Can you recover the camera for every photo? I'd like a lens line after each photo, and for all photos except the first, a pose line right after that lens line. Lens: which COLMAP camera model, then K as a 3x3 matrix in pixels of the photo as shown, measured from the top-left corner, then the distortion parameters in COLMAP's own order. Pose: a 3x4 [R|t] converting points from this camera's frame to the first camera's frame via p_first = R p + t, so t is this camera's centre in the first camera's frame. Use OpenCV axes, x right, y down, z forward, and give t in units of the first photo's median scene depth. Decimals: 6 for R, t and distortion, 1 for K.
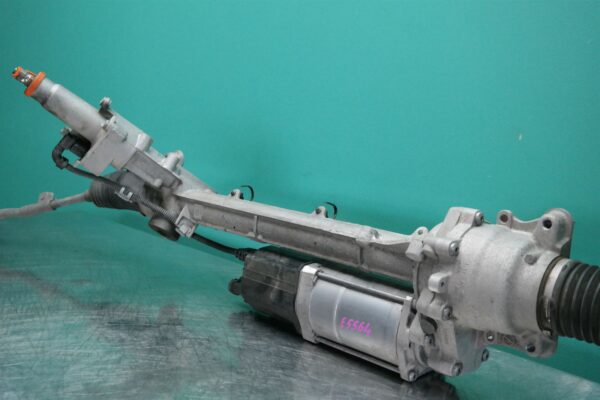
lens RADIAL K [[686.3, 0, 300.0], [0, 686.3, 200.0], [0, 0, 1]] dist [0.006705, 0.042411]
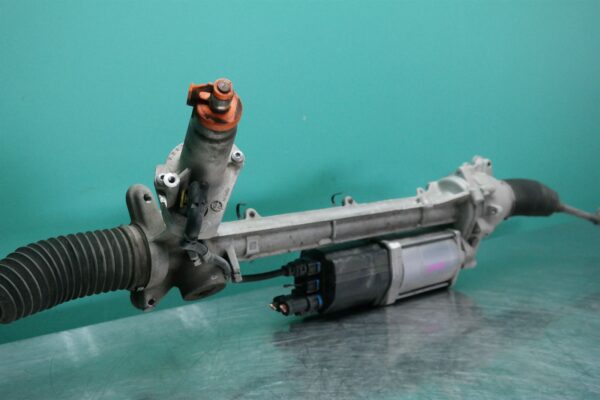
lens RADIAL K [[686.3, 0, 300.0], [0, 686.3, 200.0], [0, 0, 1]] dist [0.006705, 0.042411]
pose [[0.013692, -0.212245, 0.977121, -1.270006], [0.108274, 0.971781, 0.209568, -0.272128], [-0.994027, 0.102927, 0.036286, 1.228194]]
